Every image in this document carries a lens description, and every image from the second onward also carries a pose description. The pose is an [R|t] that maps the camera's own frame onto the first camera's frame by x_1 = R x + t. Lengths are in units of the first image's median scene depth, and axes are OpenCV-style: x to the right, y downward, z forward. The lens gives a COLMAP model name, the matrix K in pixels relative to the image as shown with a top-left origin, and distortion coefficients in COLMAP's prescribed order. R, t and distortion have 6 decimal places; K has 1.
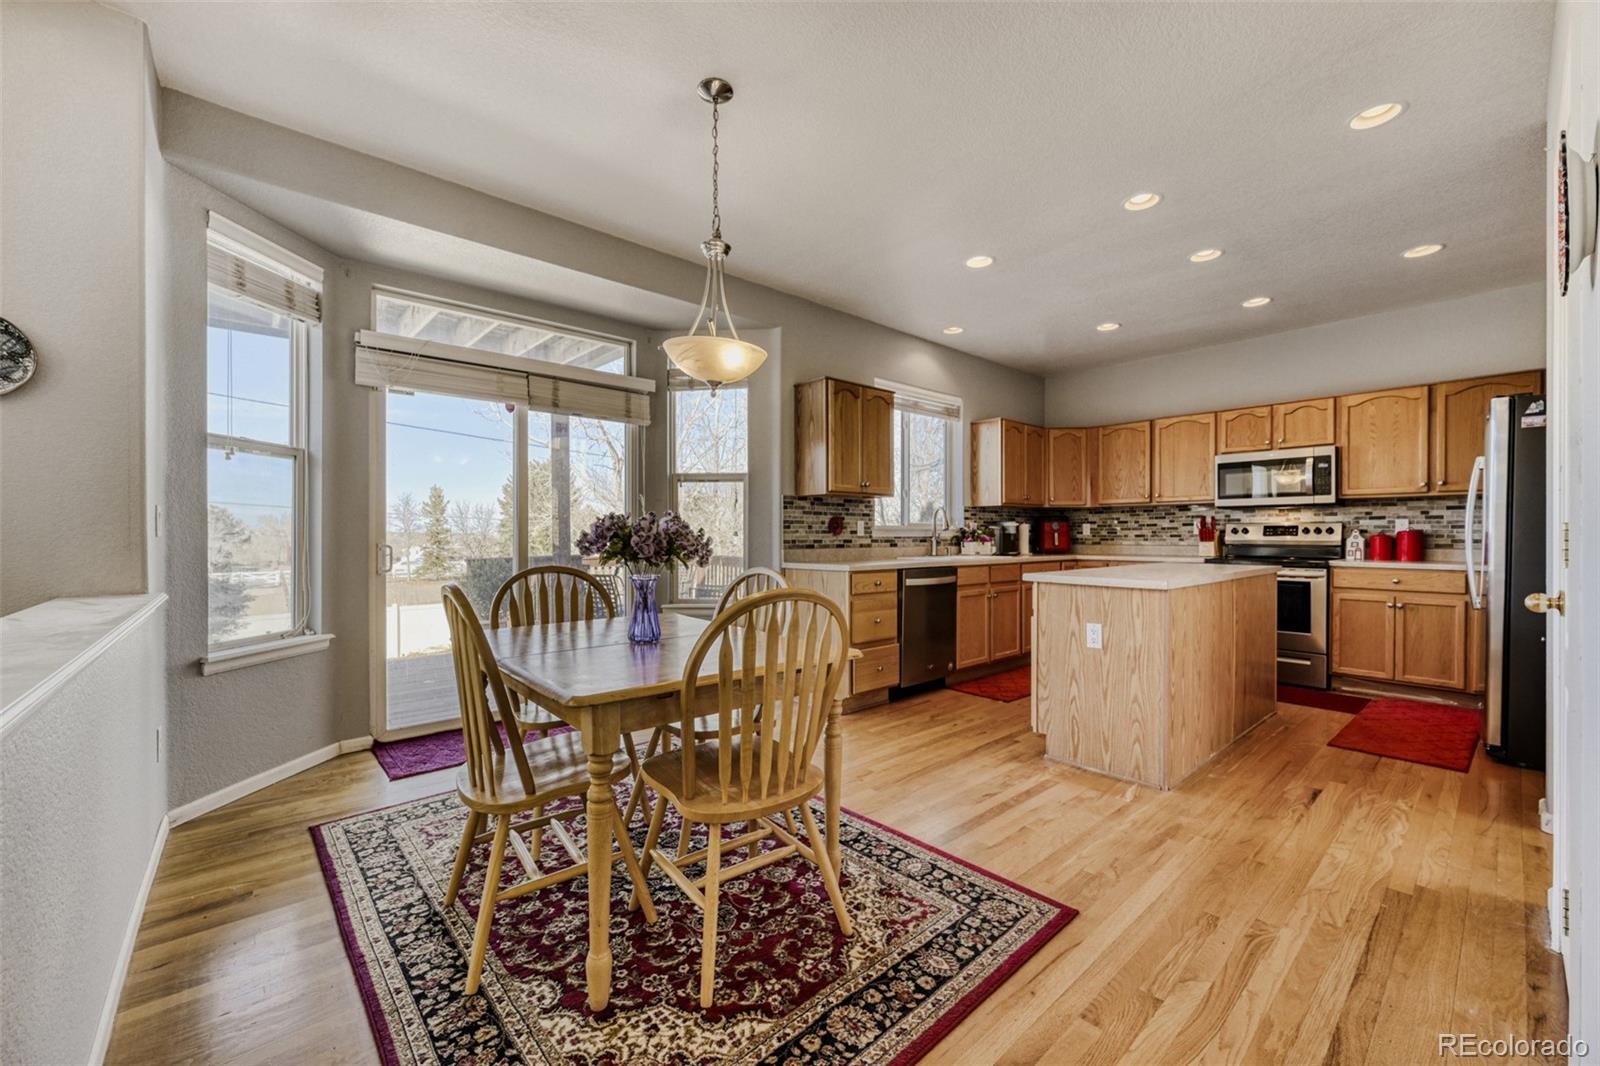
lens RADIAL K [[634.4, 0, 802.1], [0, 634.4, 537.0], [0, 0, 1]] dist [-0.001861, -0.000213]
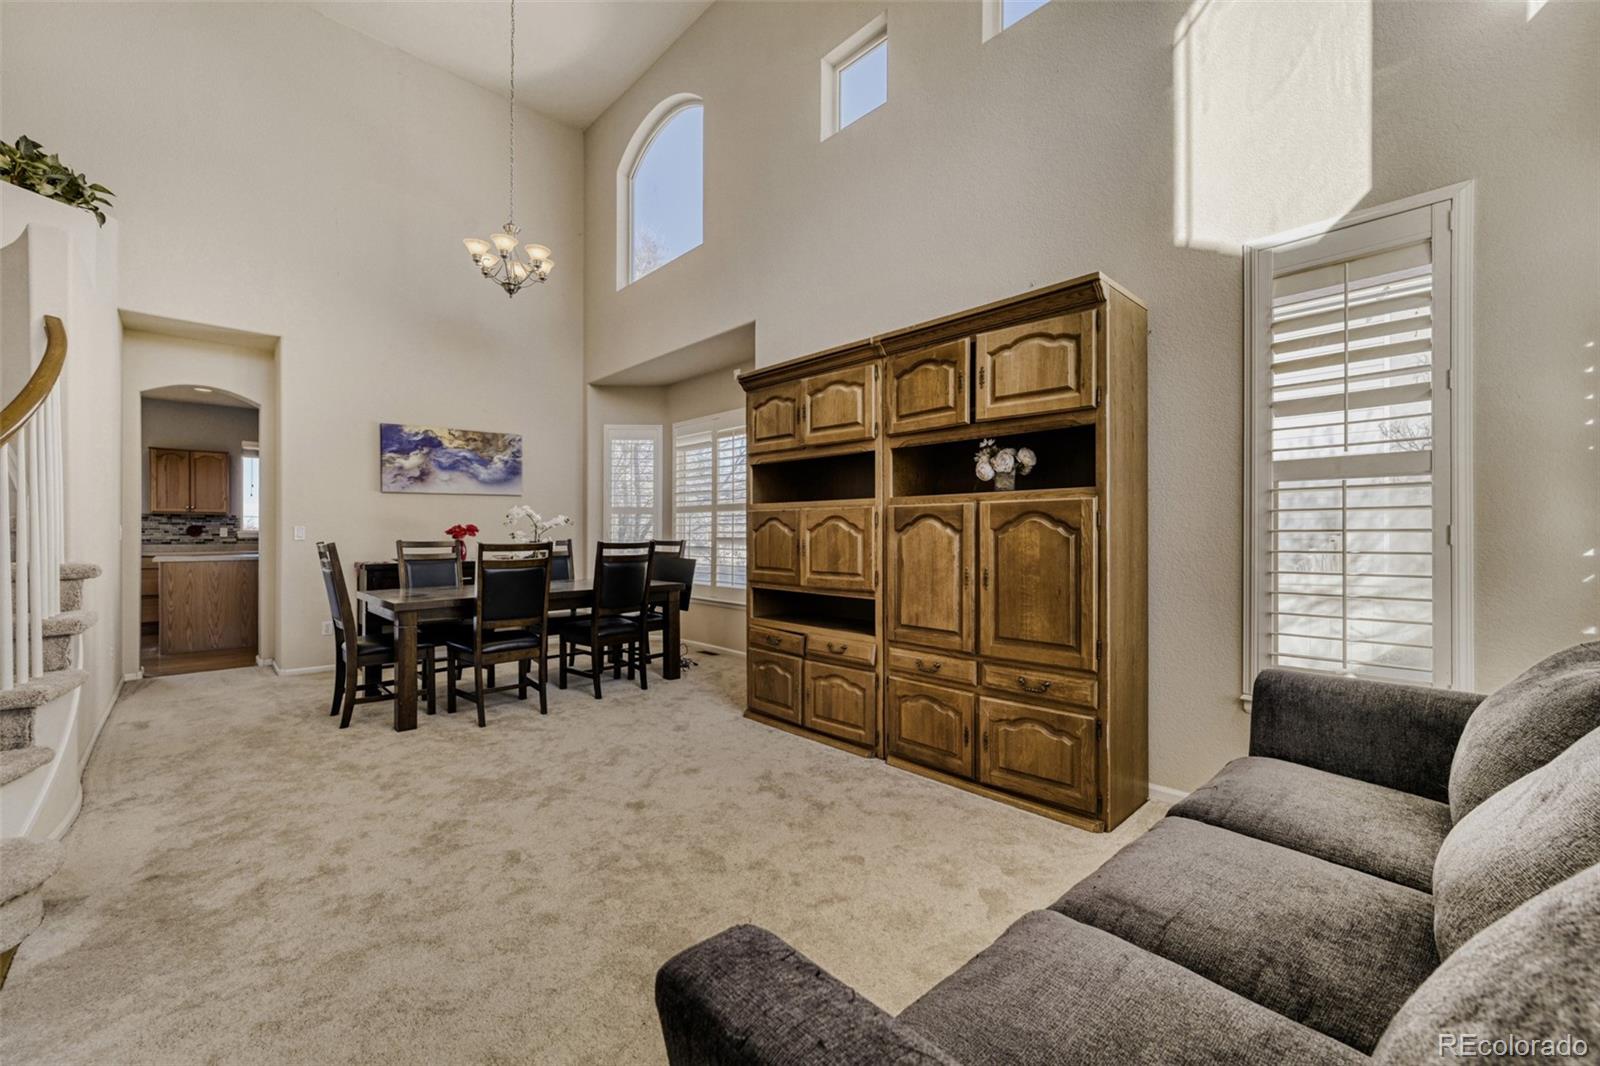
lens RADIAL K [[634.4, 0, 802.1], [0, 634.4, 537.0], [0, 0, 1]] dist [-0.001861, -0.000213]
pose [[0.999252, 0.003313, 0.038531, 1.565347], [-0.003339, 0.999994, 0.000620, -0.007443], [-0.038529, -0.000748, 0.999257, -0.734108]]
